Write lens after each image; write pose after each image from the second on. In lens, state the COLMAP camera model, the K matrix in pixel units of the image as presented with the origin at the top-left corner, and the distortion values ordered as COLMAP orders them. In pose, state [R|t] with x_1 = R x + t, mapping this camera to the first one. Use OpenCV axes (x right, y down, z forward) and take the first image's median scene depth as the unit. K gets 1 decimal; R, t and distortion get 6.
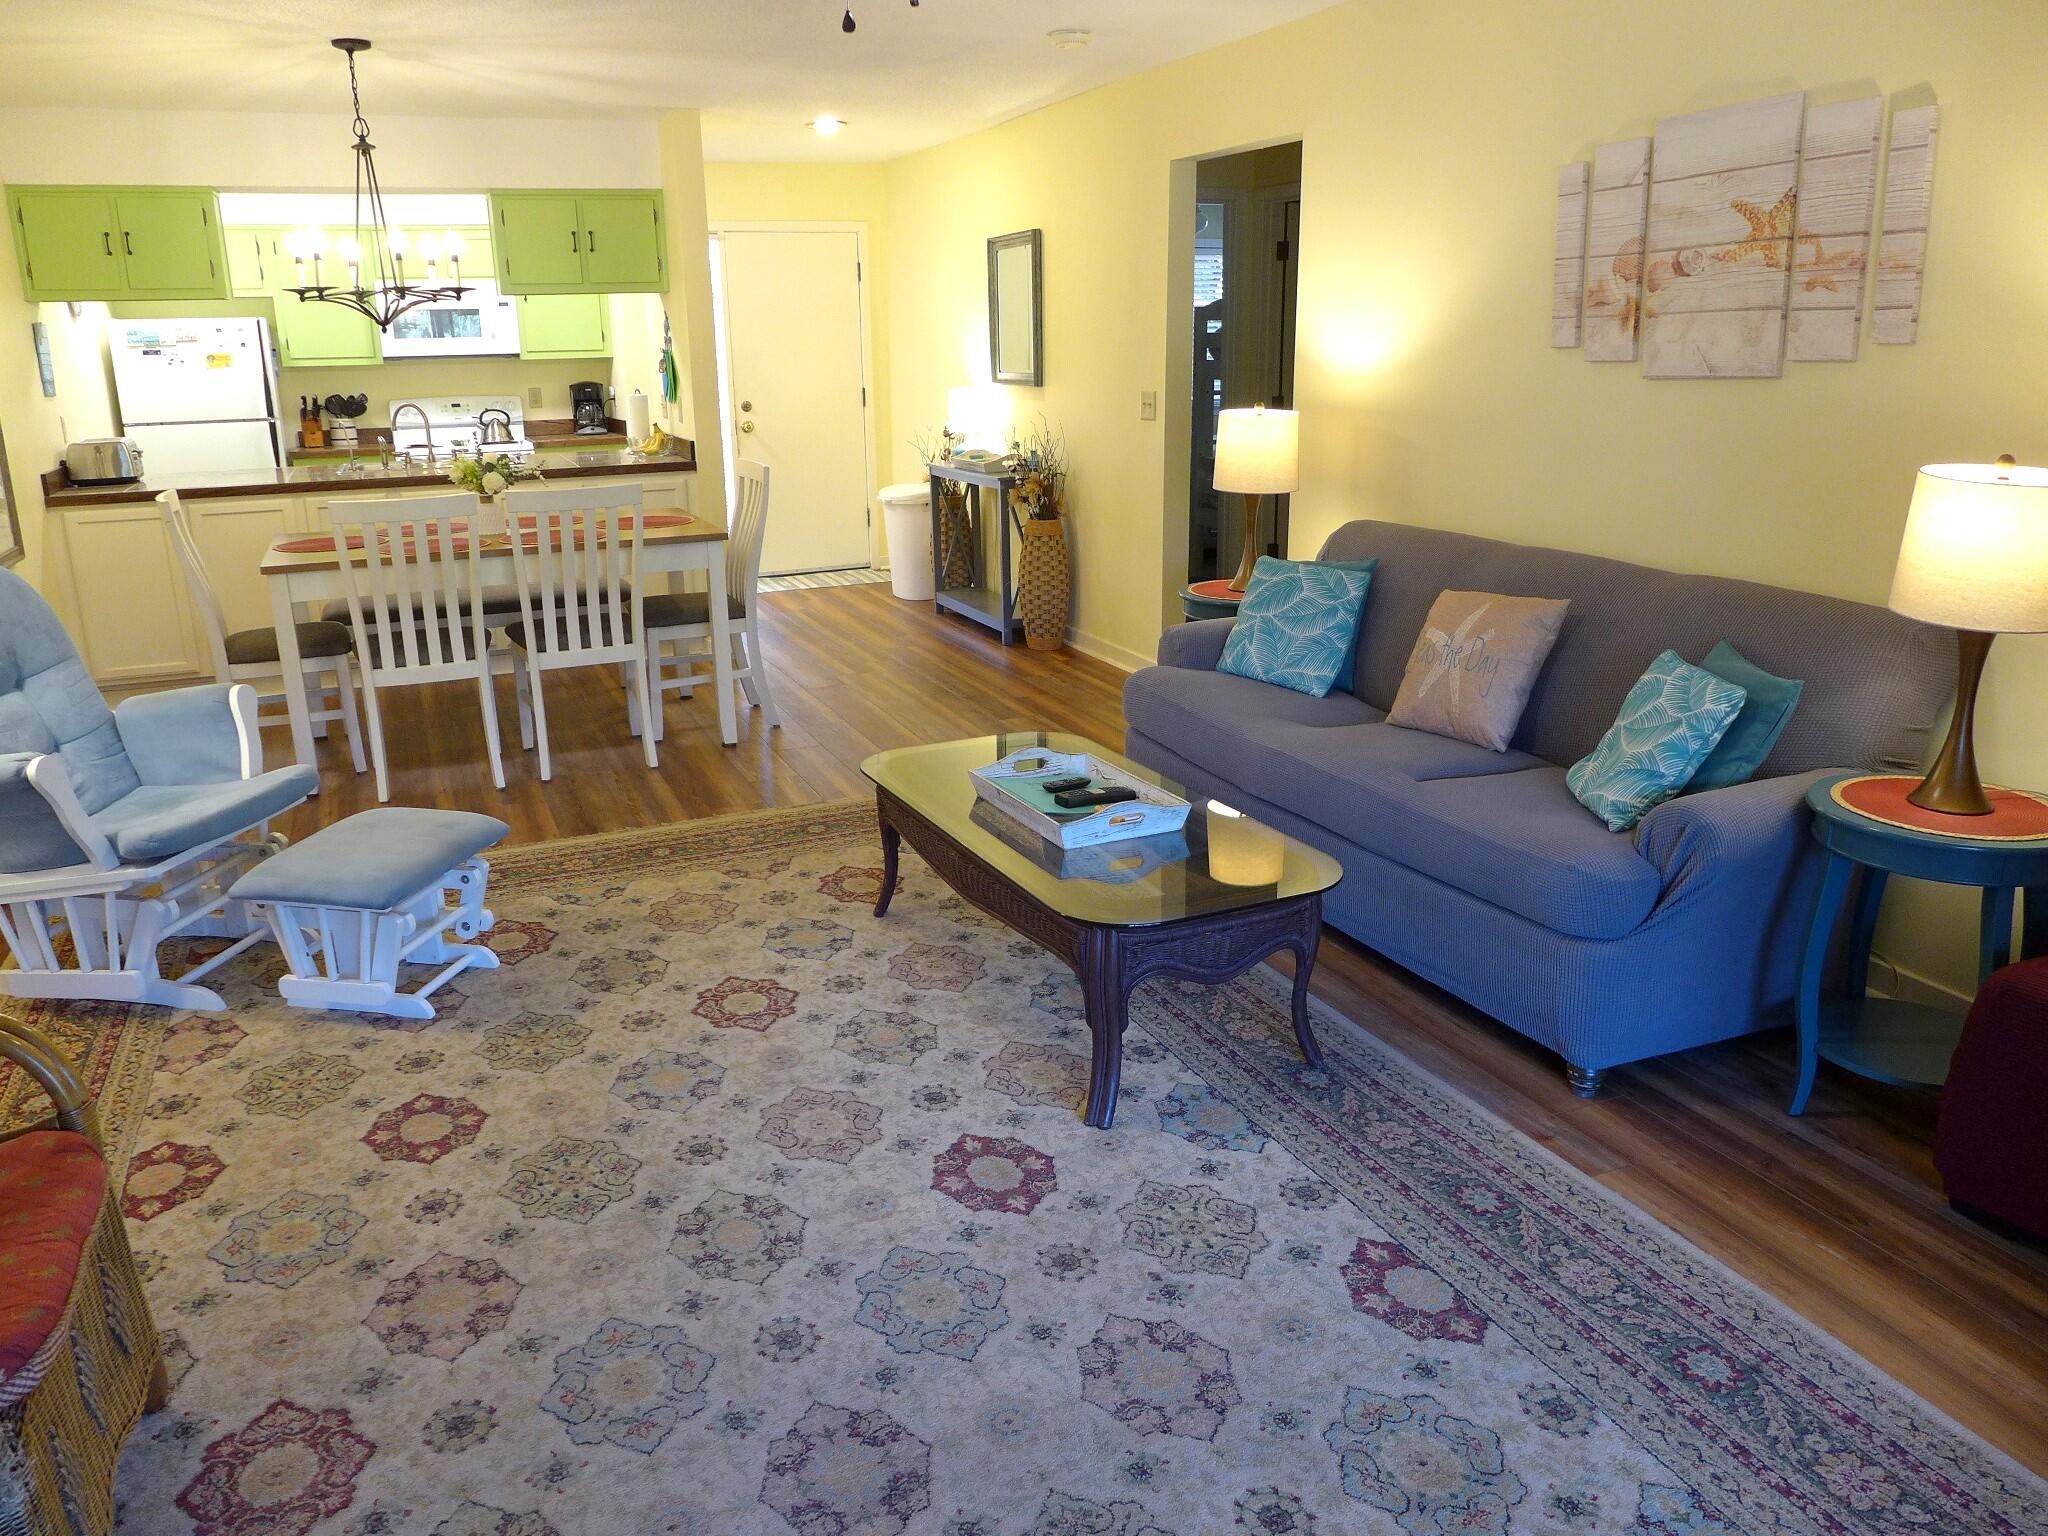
lens RADIAL K [[1474.1, 0, 1010.3], [0, 1474.1, 772.3], [0, 0, 1]] dist [-0.050725, 0.020512]
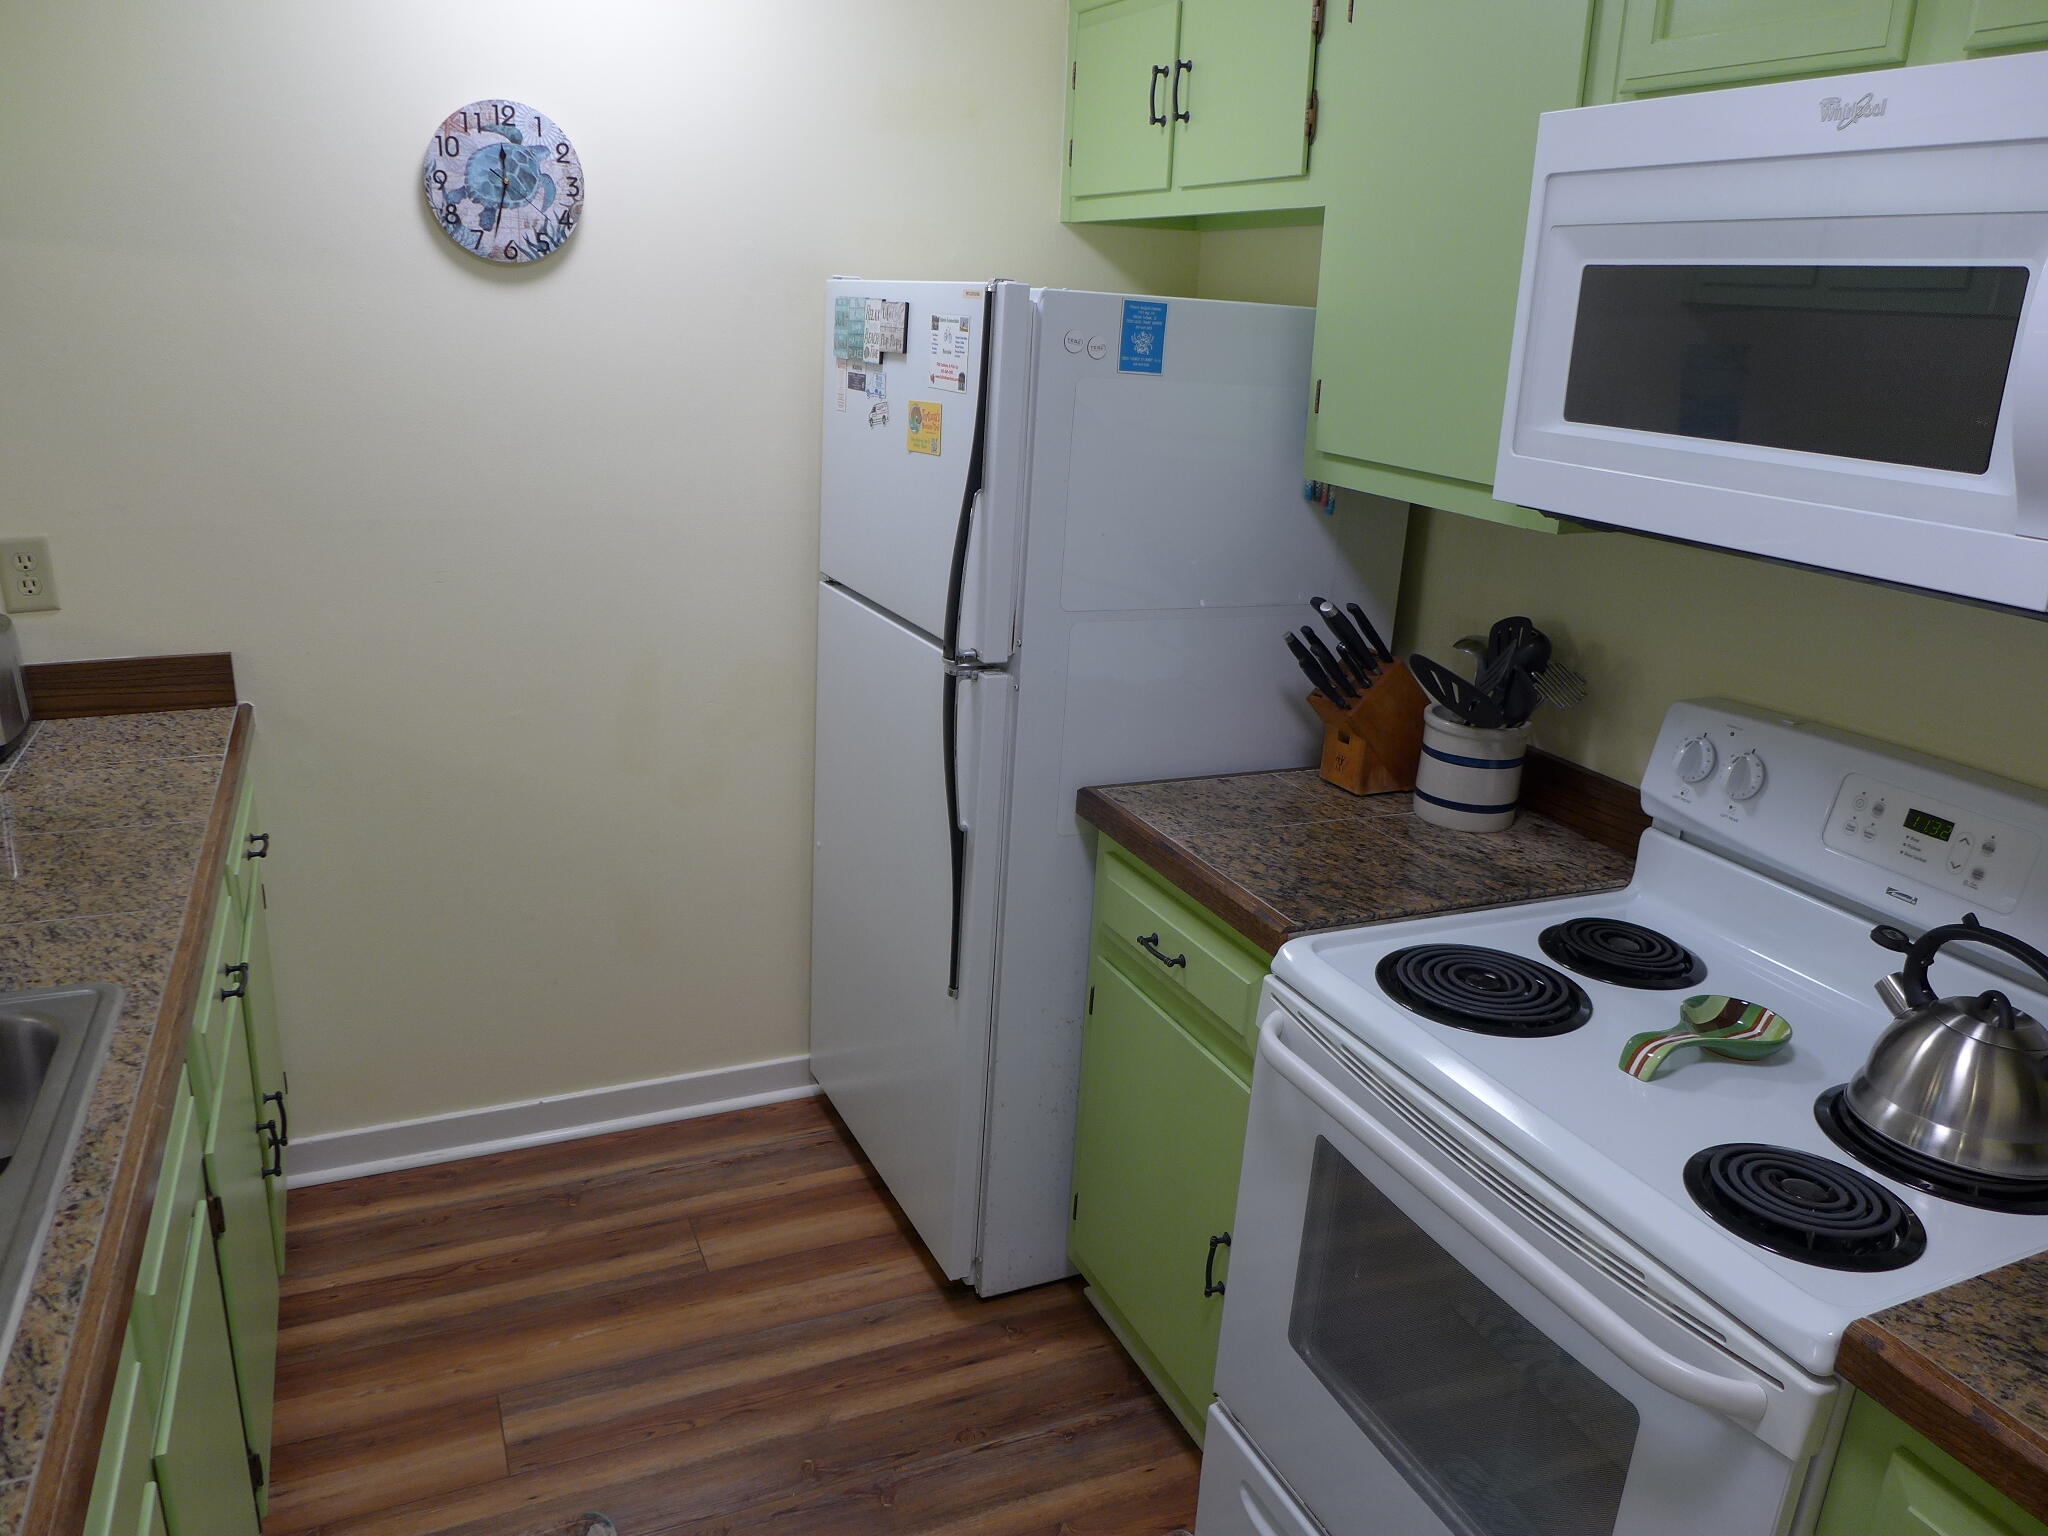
lens RADIAL K [[1474.1, 0, 1007.0], [0, 1474.1, 769.1], [0, 0, 1]] dist [-0.050725, 0.020512]
pose [[0.016253, 0.317618, -0.948079, -0.538171], [-0.322123, 0.899313, 0.295759, -0.679859], [0.946558, 0.300592, 0.116929, 2.166048]]
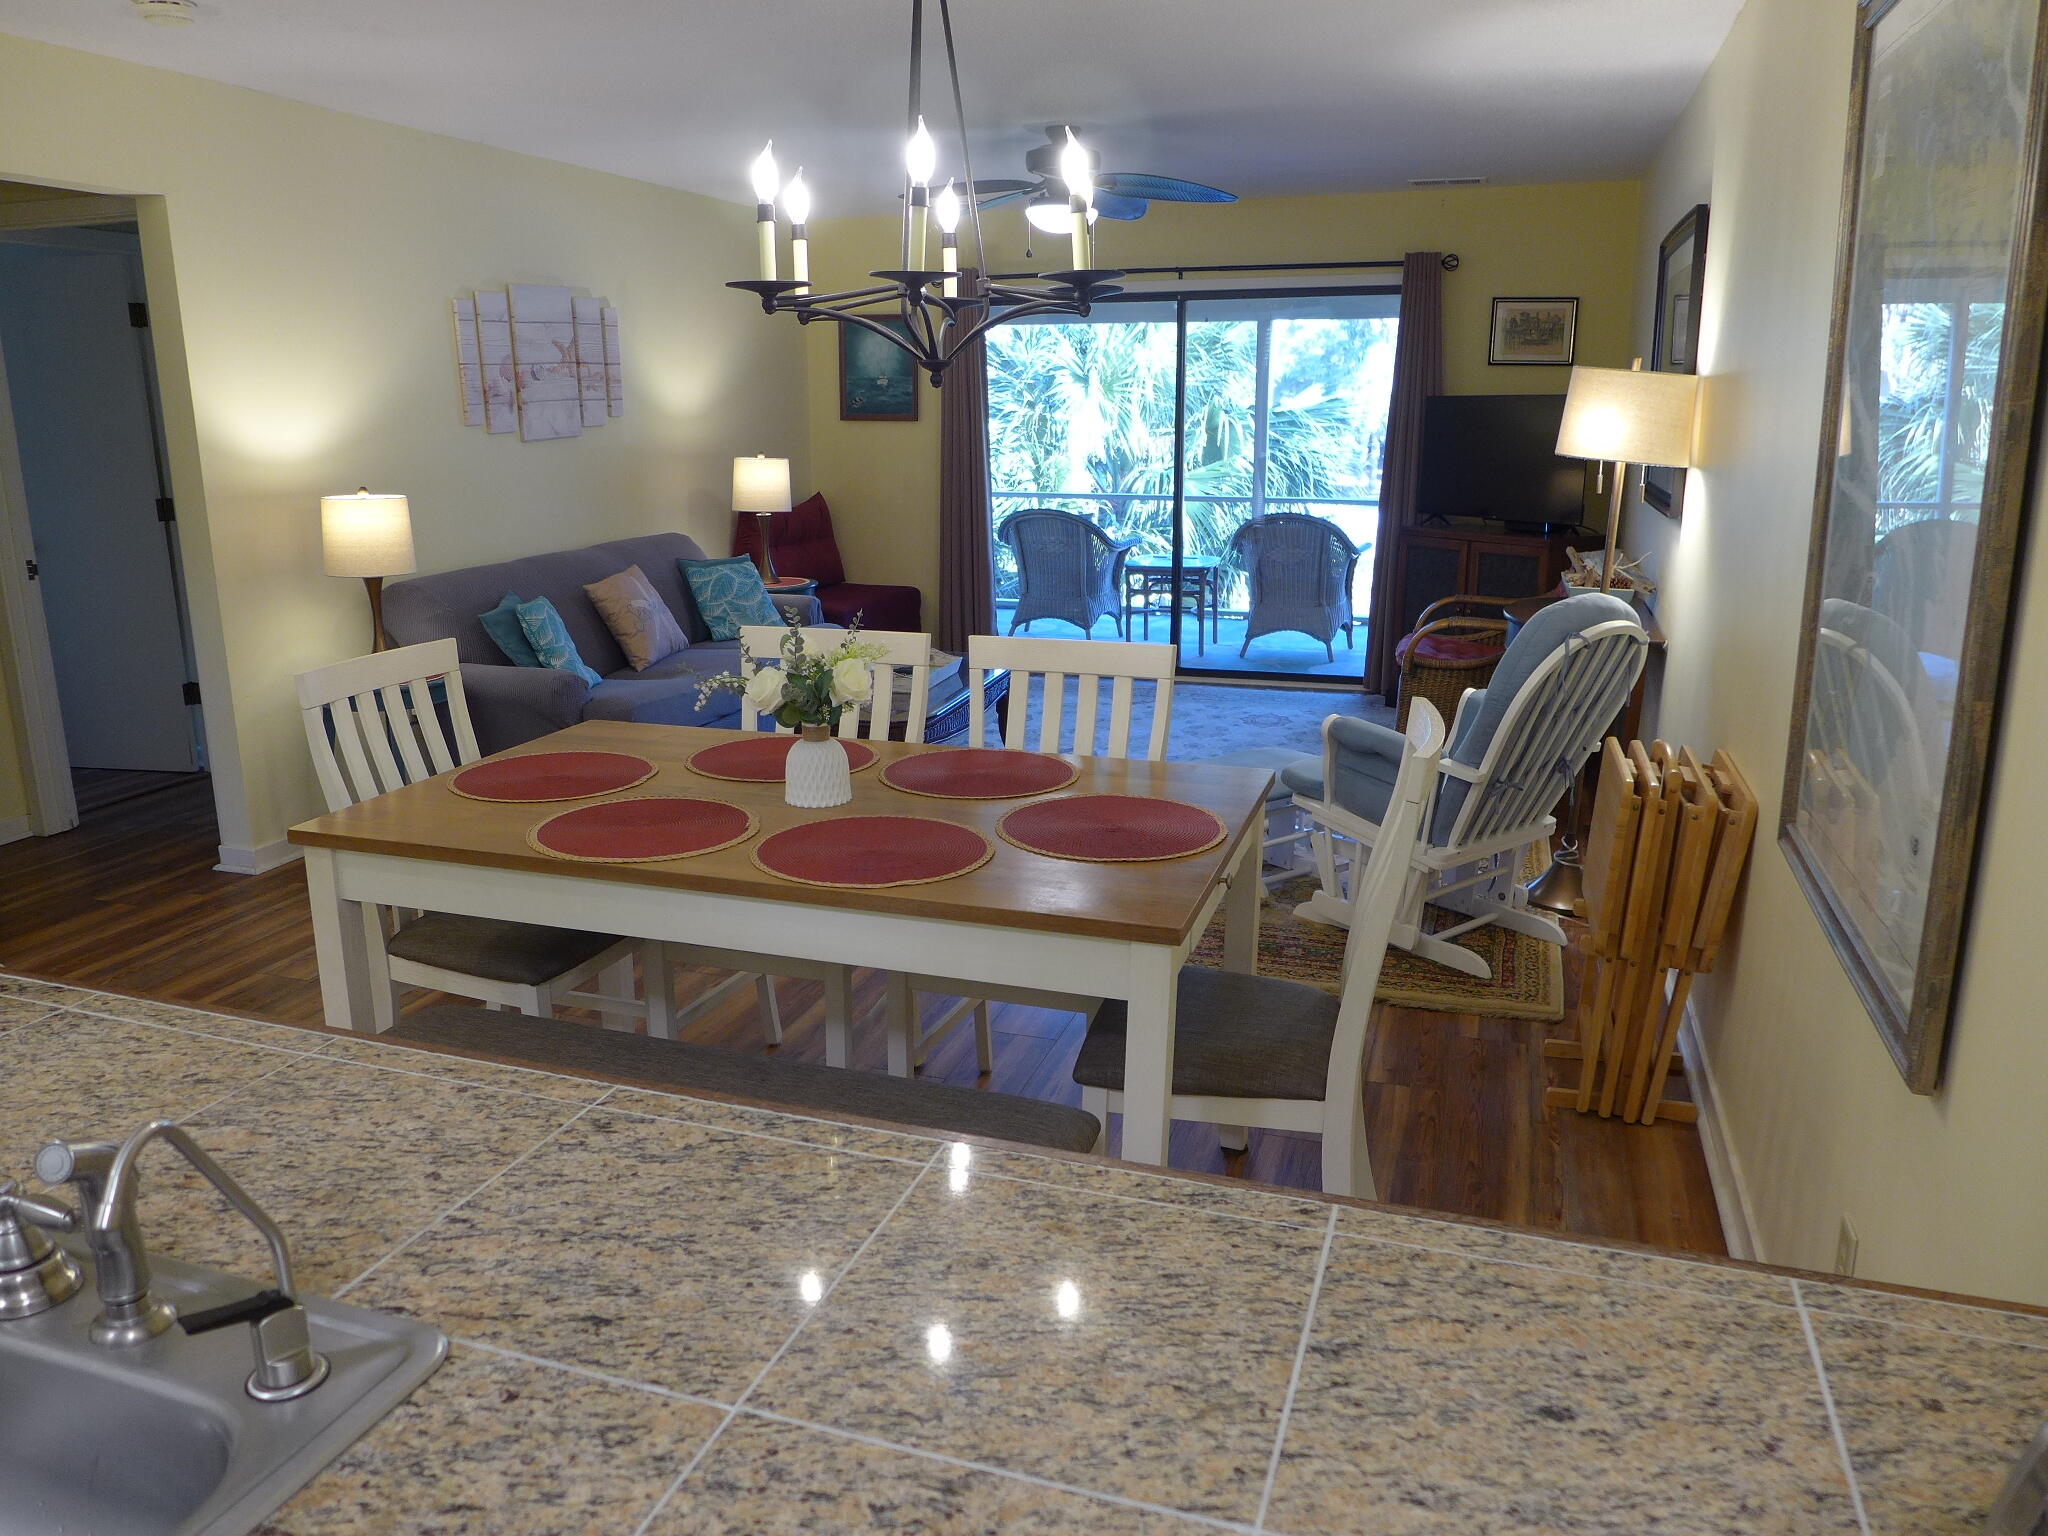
lens RADIAL K [[1474.1, 0, 989.2], [0, 1474.1, 772.2], [0, 0, 1]] dist [-0.050725, 0.020512]
pose [[-0.744863, -0.145457, 0.651169, -1.084829], [0.207420, 0.877109, 0.433193, -0.563326], [-0.634158, 0.457735, -0.623156, 1.914440]]
